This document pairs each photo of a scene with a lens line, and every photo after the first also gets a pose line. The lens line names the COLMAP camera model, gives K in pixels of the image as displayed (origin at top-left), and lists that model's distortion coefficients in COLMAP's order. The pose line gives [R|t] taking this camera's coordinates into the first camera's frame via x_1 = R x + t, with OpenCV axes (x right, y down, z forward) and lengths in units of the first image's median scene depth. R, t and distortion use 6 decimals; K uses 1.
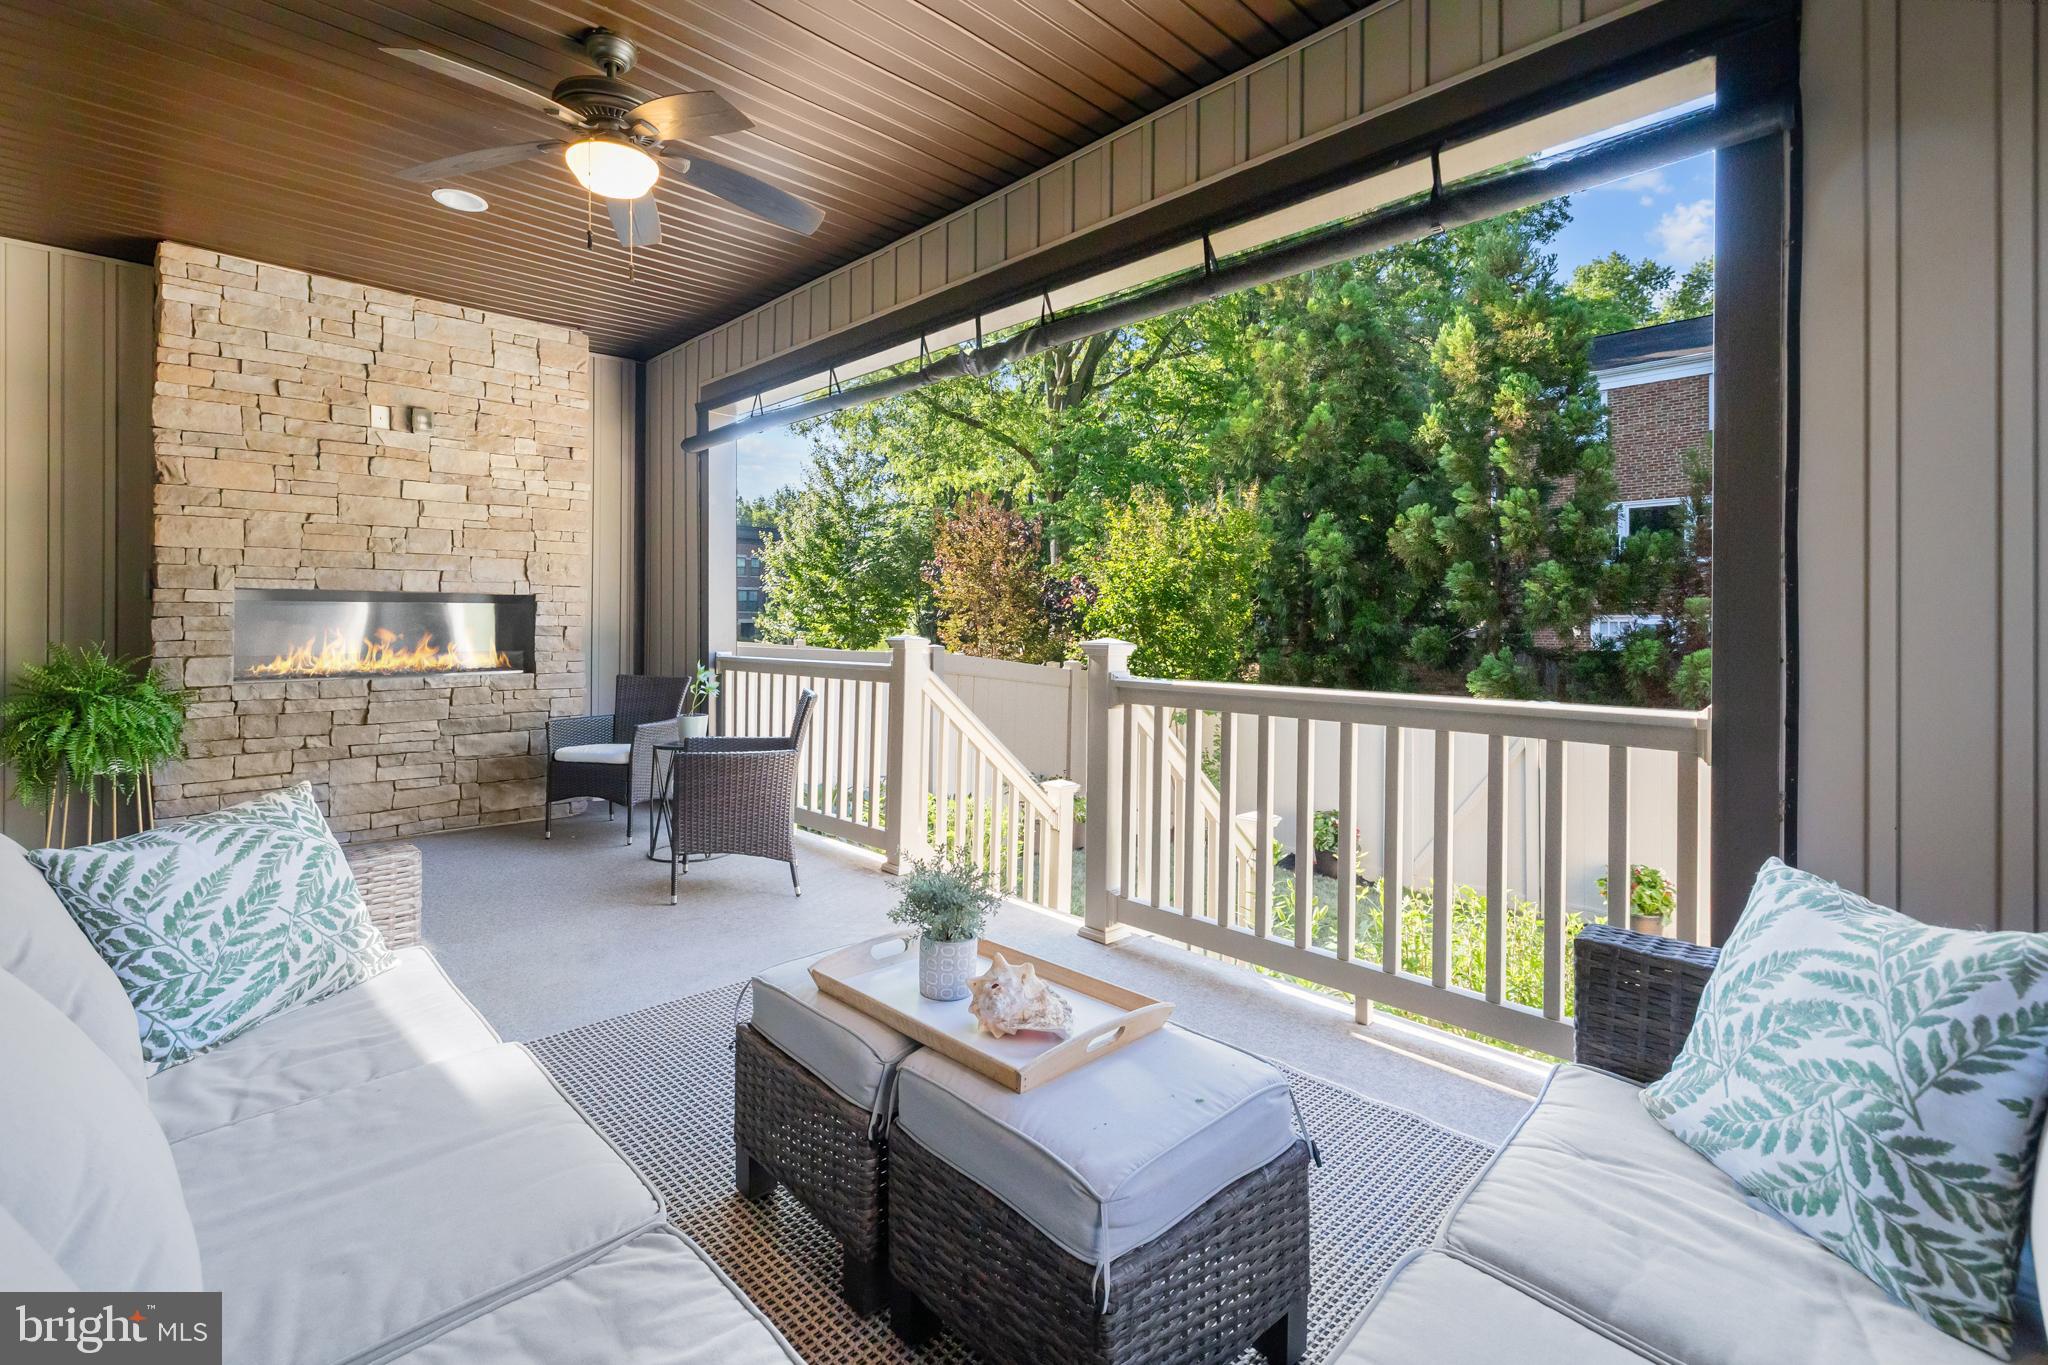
lens RADIAL K [[926.1, 0, 1021.6], [0, 926.1, 626.0], [0, 0, 1]] dist [0.002015, 0.000097]
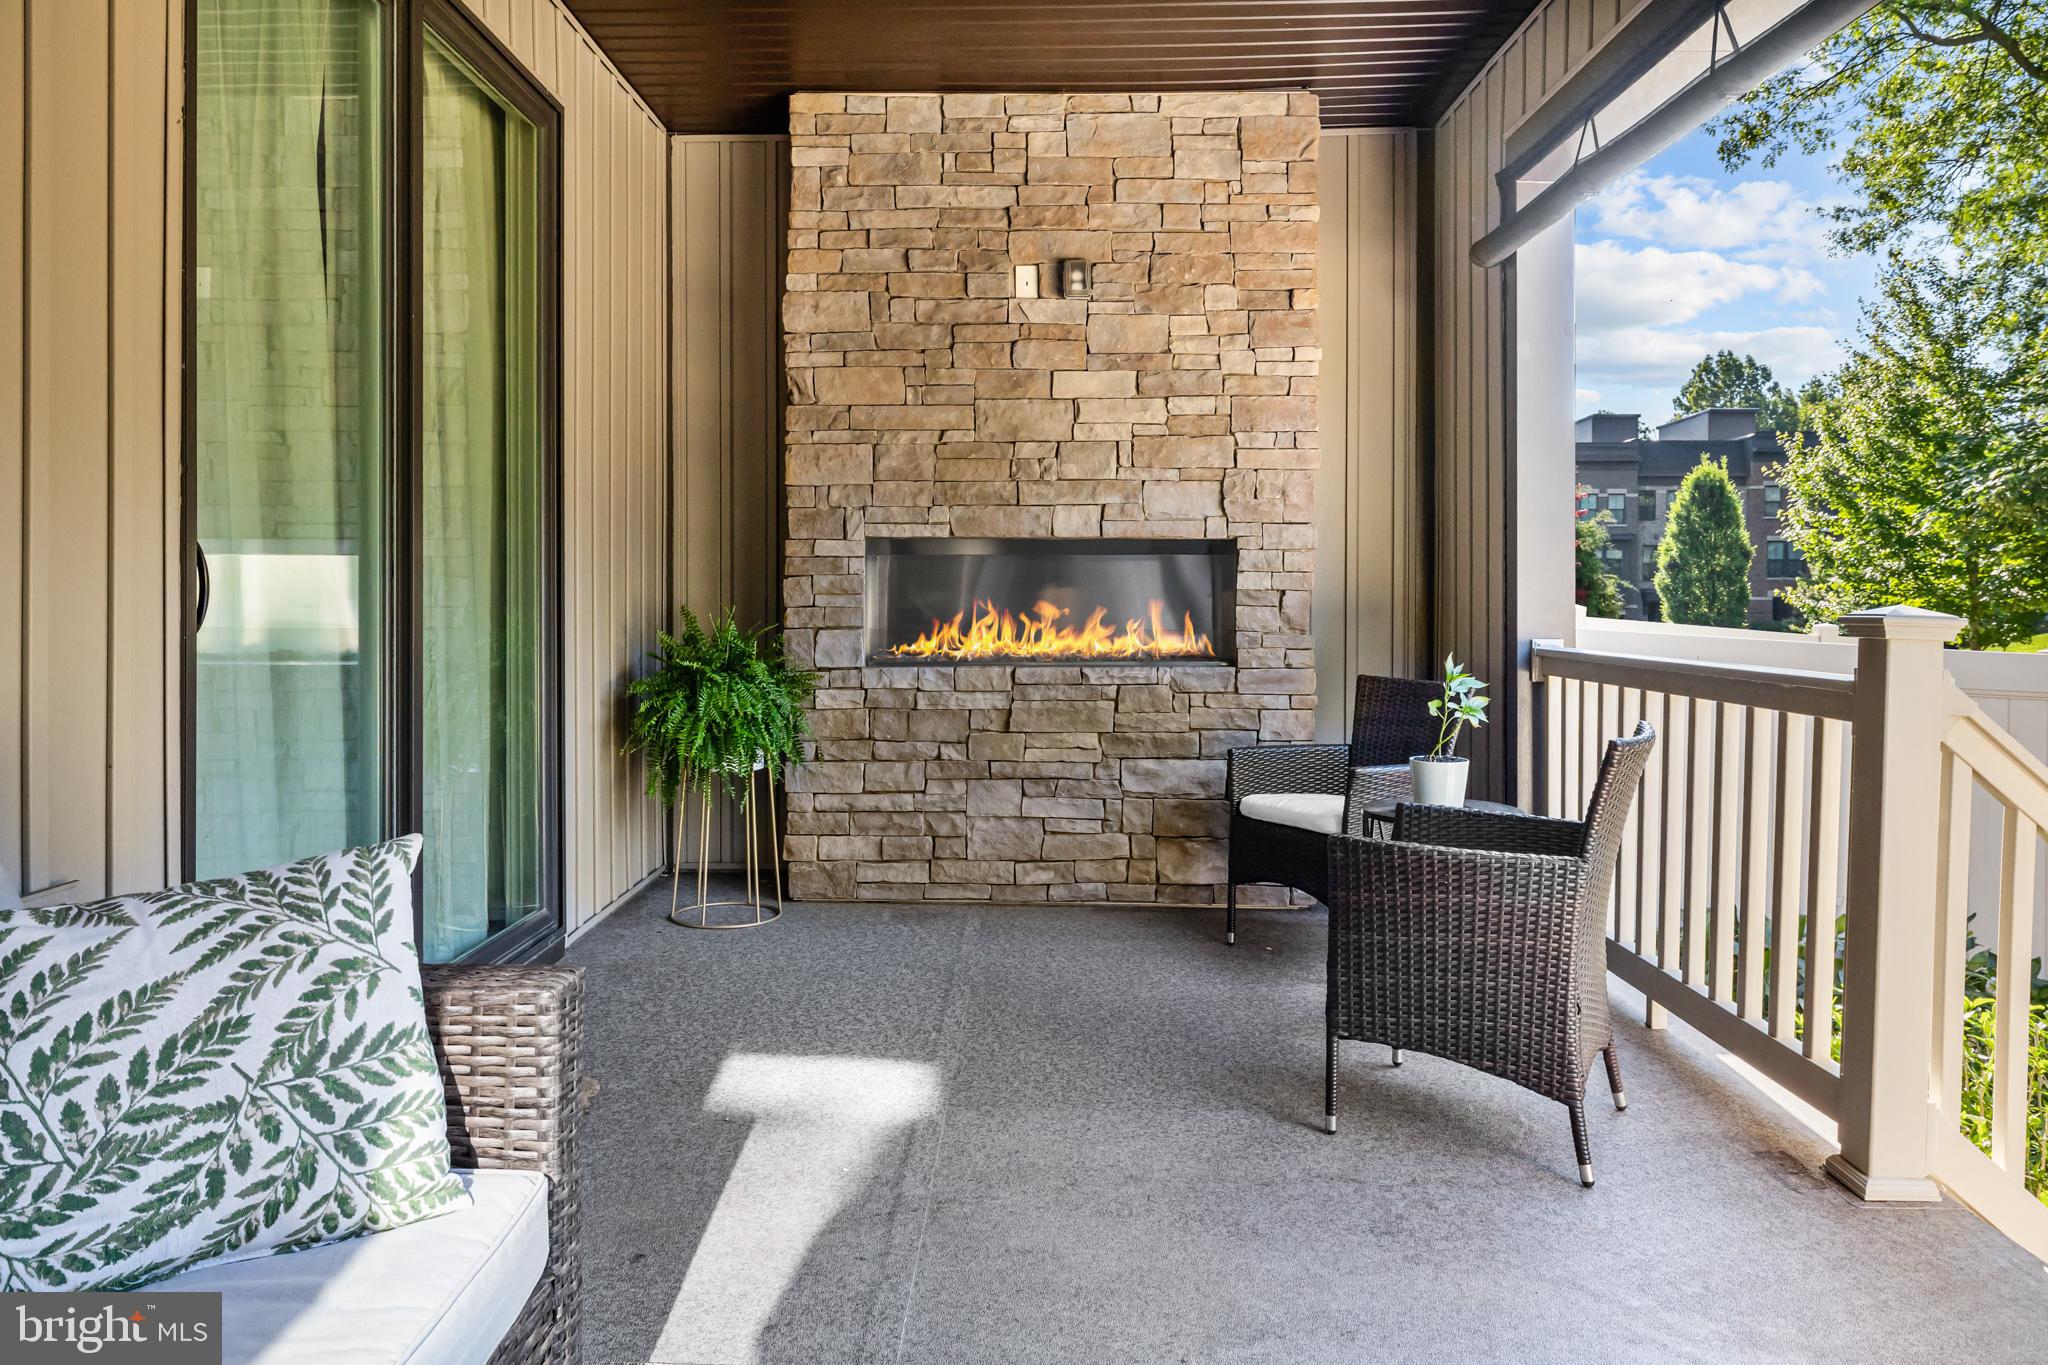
lens RADIAL K [[1403.6, 0, 1020.5], [0, 1403.6, 598.5], [0, 0, 1]] dist [-0.005260, 0.004154]
pose [[0.693031, 0.002269, -0.720904, 0.050843], [-0.004898, 0.999987, -0.001561, 0.009209], [0.720891, 0.004613, 0.693033, 0.298350]]
